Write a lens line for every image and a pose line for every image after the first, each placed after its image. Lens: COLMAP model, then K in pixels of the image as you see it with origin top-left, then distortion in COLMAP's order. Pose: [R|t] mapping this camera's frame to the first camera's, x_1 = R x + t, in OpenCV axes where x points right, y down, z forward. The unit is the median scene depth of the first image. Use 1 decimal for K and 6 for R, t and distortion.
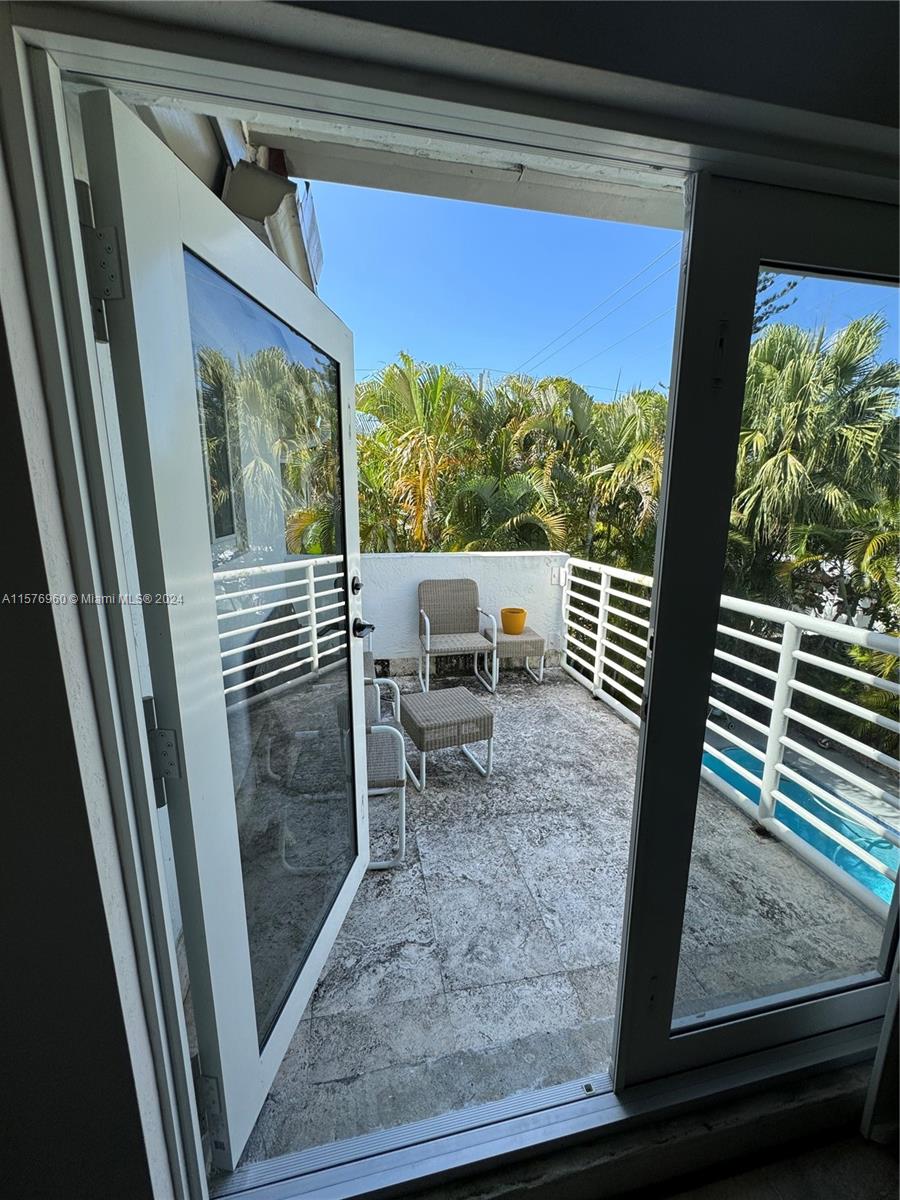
lens RADIAL K [[480.5, 0, 450.0], [0, 480.5, 600.0], [0, 0, 1]] dist [-0.002685, -0.000423]
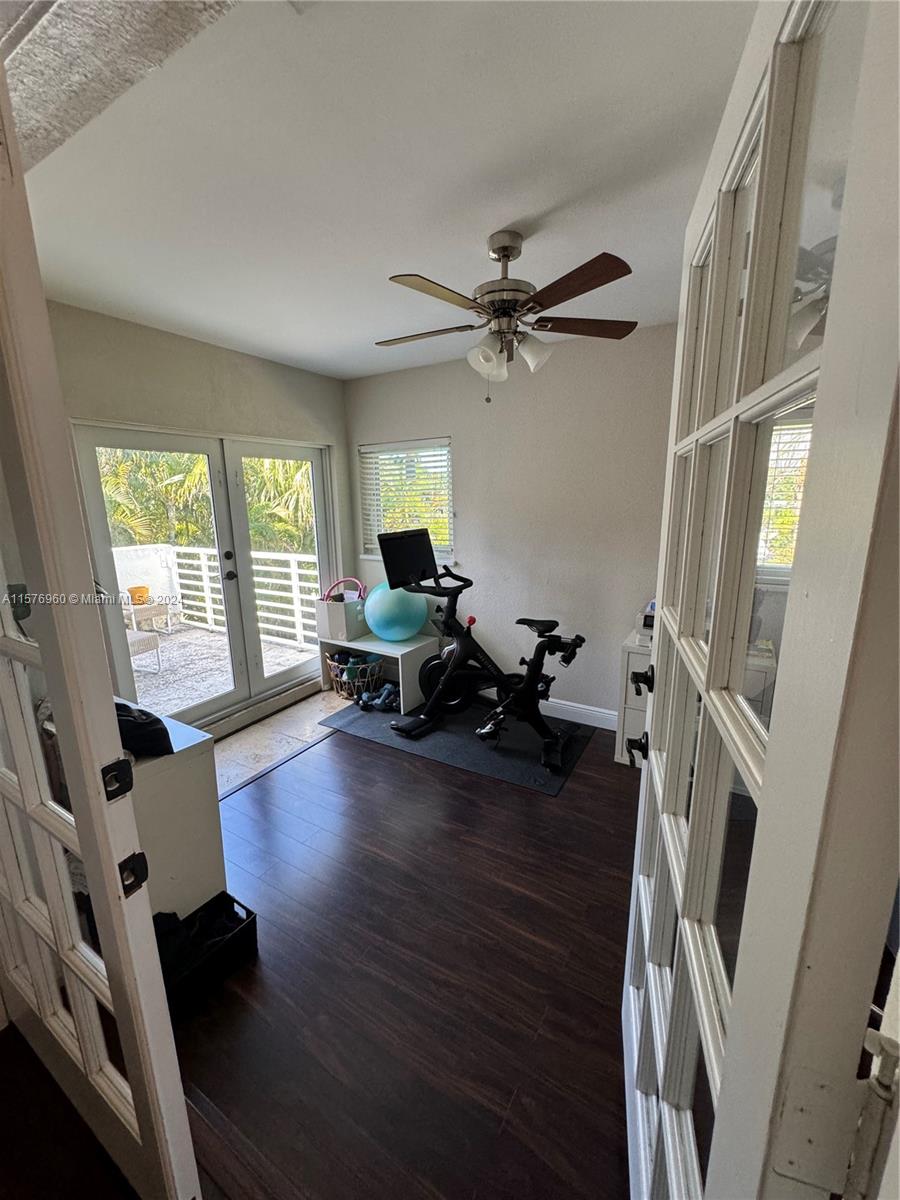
lens RADIAL K [[480.5, 0, 450.0], [0, 480.5, 600.0], [0, 0, 1]] dist [-0.002685, -0.000423]
pose [[0.671582, -0.167270, 0.721803, -0.255839], [0.161499, 0.983807, 0.077724, 0.089413], [-0.723116, 0.064372, 0.687721, -0.578791]]
